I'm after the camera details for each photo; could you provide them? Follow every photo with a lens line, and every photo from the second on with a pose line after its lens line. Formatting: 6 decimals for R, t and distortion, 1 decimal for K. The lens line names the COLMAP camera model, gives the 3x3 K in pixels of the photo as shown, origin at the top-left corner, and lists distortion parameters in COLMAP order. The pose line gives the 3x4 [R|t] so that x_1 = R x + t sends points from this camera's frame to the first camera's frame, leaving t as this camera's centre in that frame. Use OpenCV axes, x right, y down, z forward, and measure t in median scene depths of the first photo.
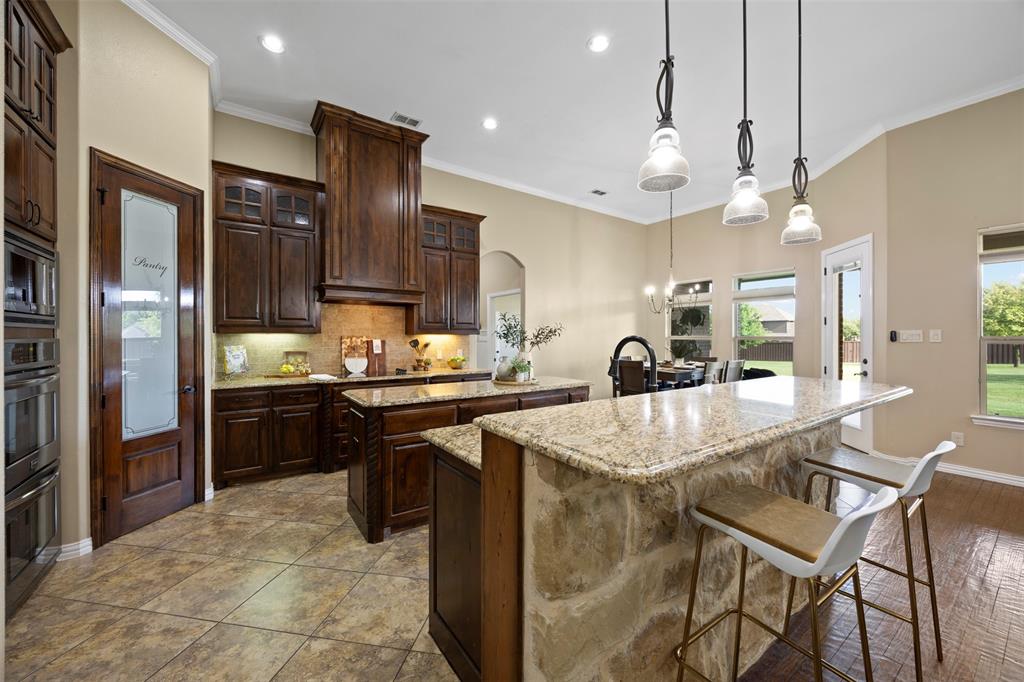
lens RADIAL K [[390.4, 0, 508.8], [0, 390.4, 338.4], [0, 0, 1]] dist [0.000137, -0.000480]
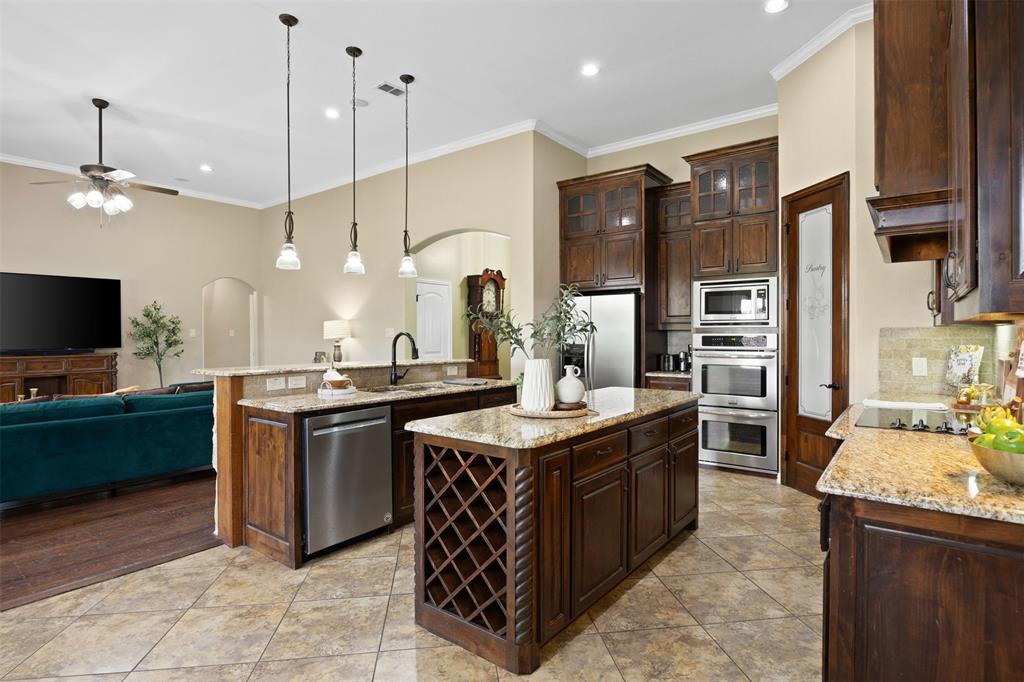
lens RADIAL K [[520.8, 0, 510.8], [0, 520.8, 338.3], [0, 0, 1]] dist [-0.006498, -0.002411]
pose [[-0.951215, 0.001926, -0.308522, 0.256024], [-0.000059, 0.999979, 0.006426, 0.003010], [0.308528, 0.006131, -0.951195, 1.449931]]
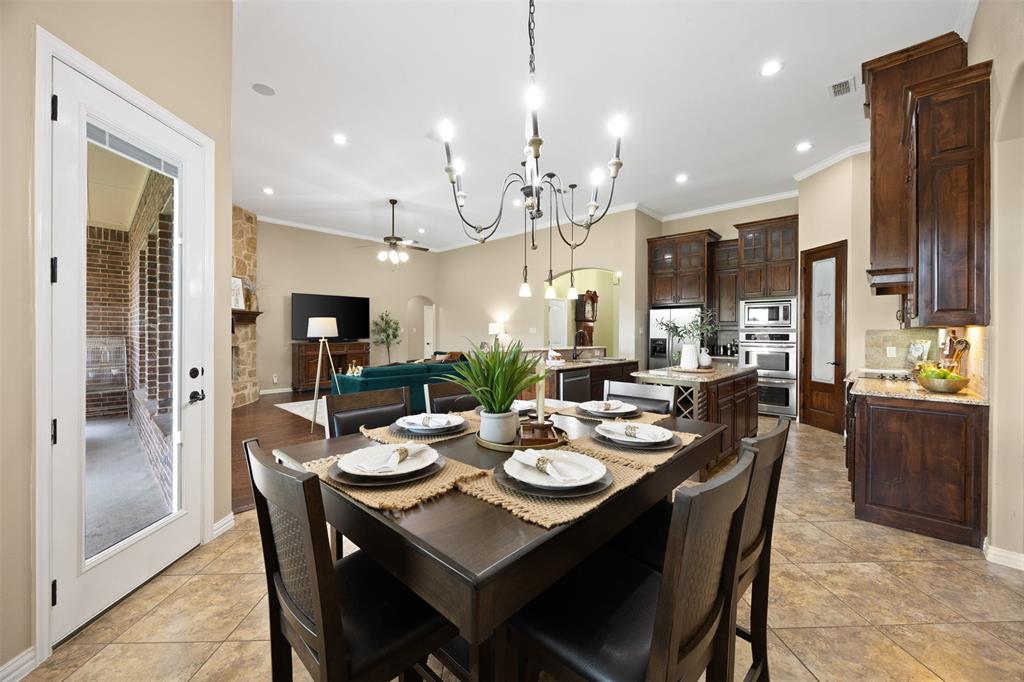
lens RADIAL K [[390.4, 0, 511.9], [0, 390.4, 334.1], [0, 0, 1]] dist [0.000137, -0.000480]
pose [[-0.976832, -0.005237, -0.213942, 0.664557], [-0.006410, 0.999968, 0.004793, 0.004809], [0.213910, 0.006054, -0.976835, 1.713025]]
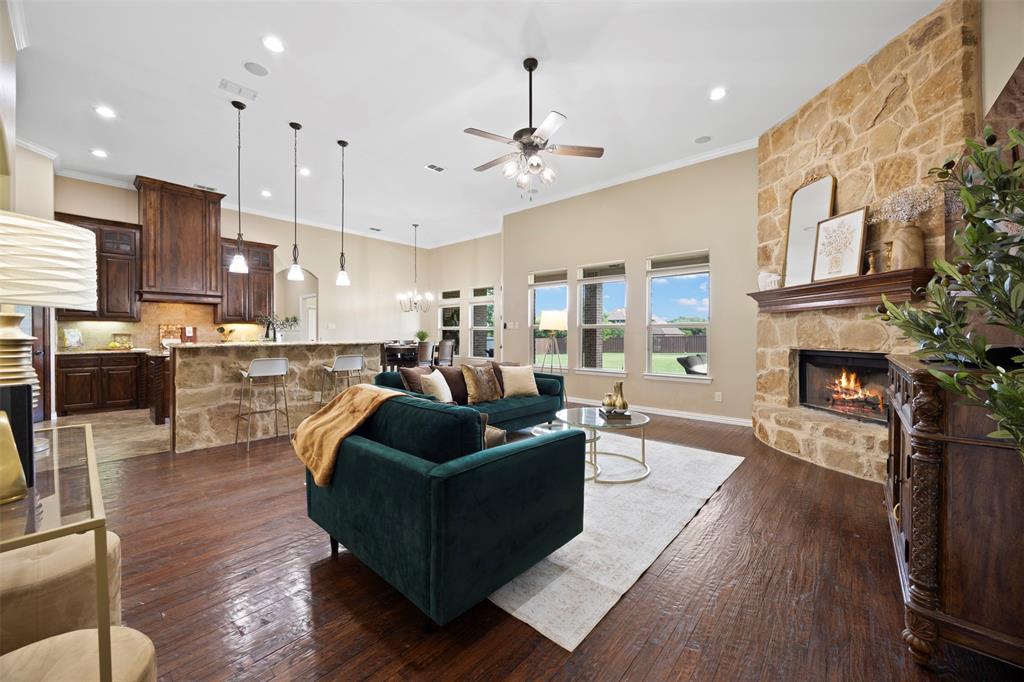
lens RADIAL K [[390.4, 0, 509.3], [0, 390.4, 335.6], [0, 0, 1]] dist [0.000137, -0.000480]
pose [[0.971985, -0.000225, 0.235043, 0.563017], [-0.000073, 0.999999, 0.001258, 0.038853], [-0.235043, -0.001240, 0.971984, -0.827824]]
